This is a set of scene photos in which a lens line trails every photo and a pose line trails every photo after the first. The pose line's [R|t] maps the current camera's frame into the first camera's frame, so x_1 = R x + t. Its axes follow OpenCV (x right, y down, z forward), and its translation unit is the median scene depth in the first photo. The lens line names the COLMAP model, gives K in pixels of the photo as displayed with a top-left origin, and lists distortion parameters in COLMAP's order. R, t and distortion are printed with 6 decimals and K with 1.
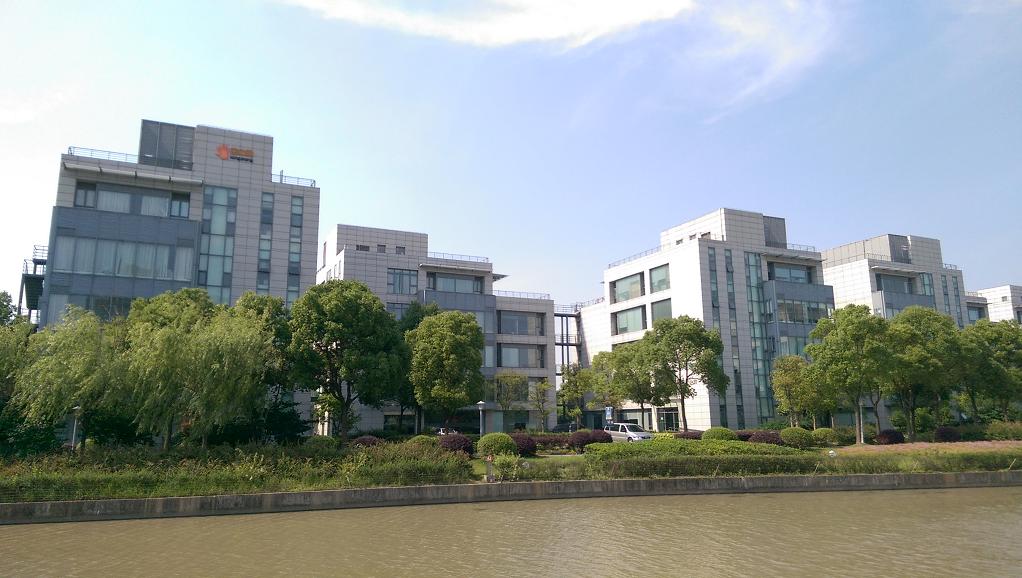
lens RADIAL K [[721.6, 0, 514.5], [0, 721.6, 285.0], [0, 0, 1]] dist [0.085388, -0.117160]
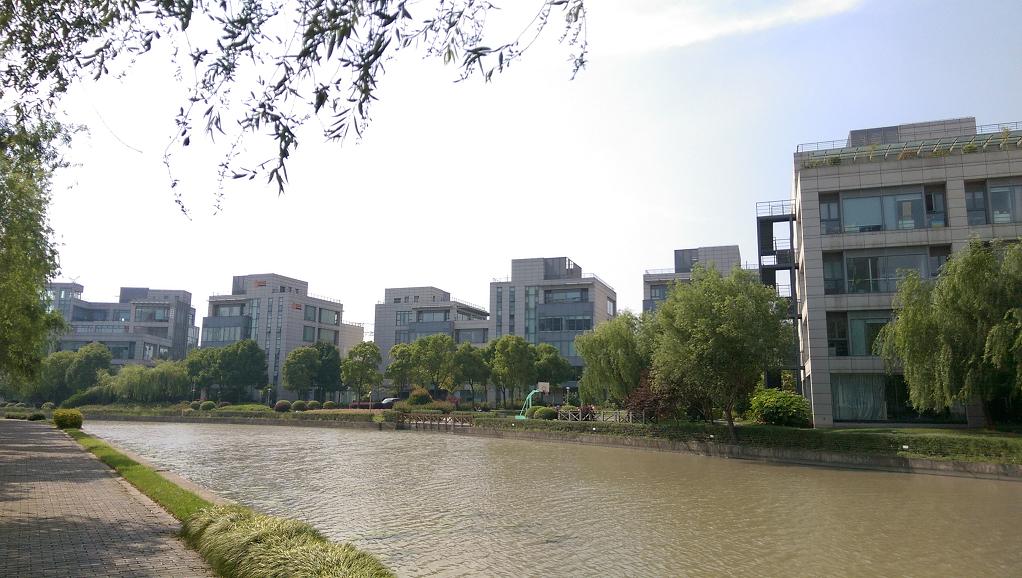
lens RADIAL K [[721.6, 0, 514.5], [0, 721.6, 285.0], [0, 0, 1]] dist [0.085388, -0.117160]
pose [[0.700148, -0.094099, -0.707770, 1.631005], [0.120898, 0.992588, -0.012371, -0.039001], [0.703688, -0.076906, 0.706335, -0.087604]]
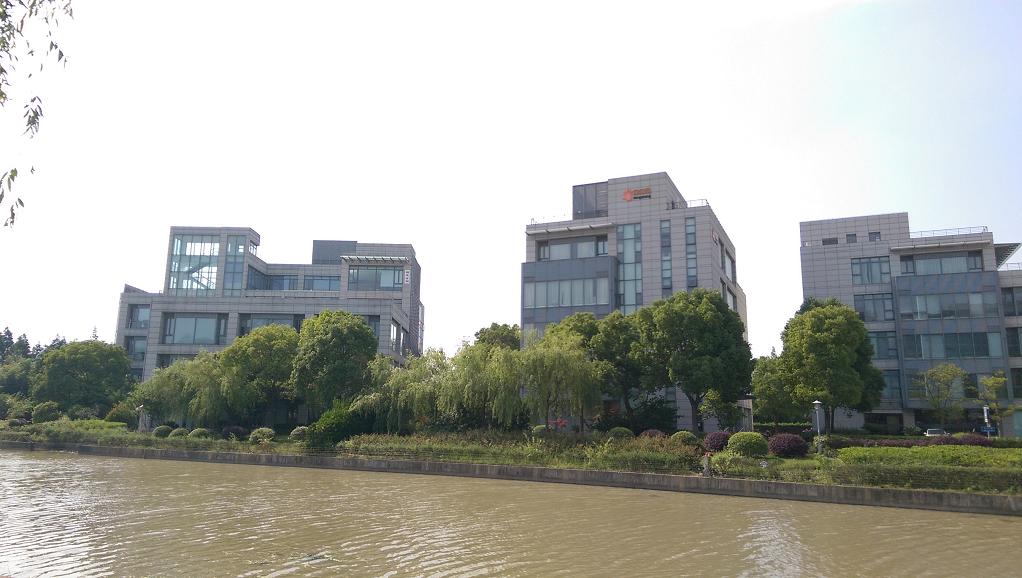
lens RADIAL K [[721.6, 0, 514.5], [0, 721.6, 285.0], [0, 0, 1]] dist [0.085388, -0.117160]
pose [[0.640036, -0.119836, -0.758942, 0.327952], [0.126096, 0.990752, -0.050099, 0.003707], [0.757927, -0.063634, 0.649228, 0.047112]]
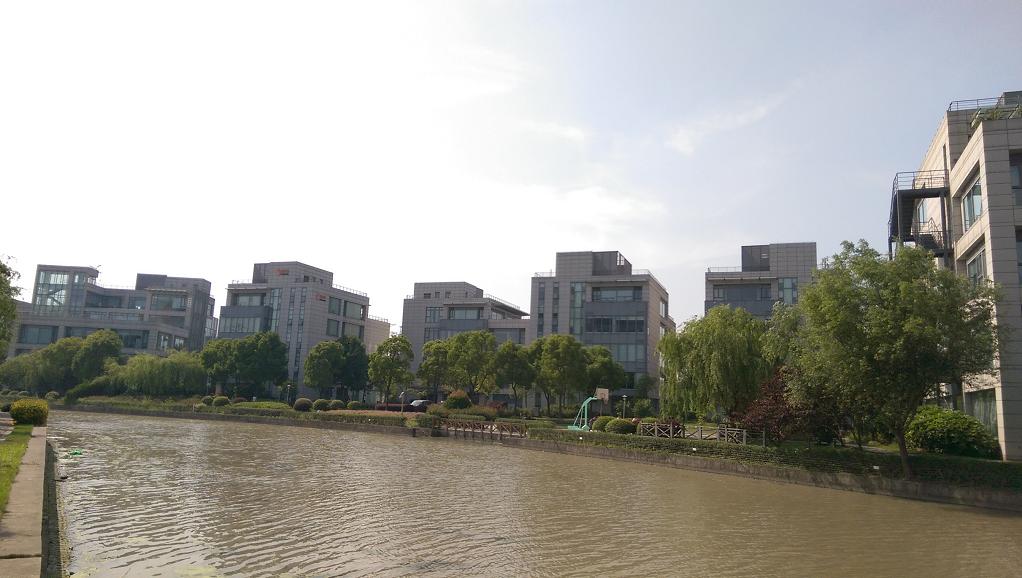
lens RADIAL K [[721.6, 0, 514.5], [0, 721.6, 285.0], [0, 0, 1]] dist [0.085388, -0.117160]
pose [[0.683223, -0.078243, -0.726006, 1.475254], [0.089385, 0.995727, -0.023194, -0.022233], [0.724718, -0.049048, 0.687298, -0.014739]]
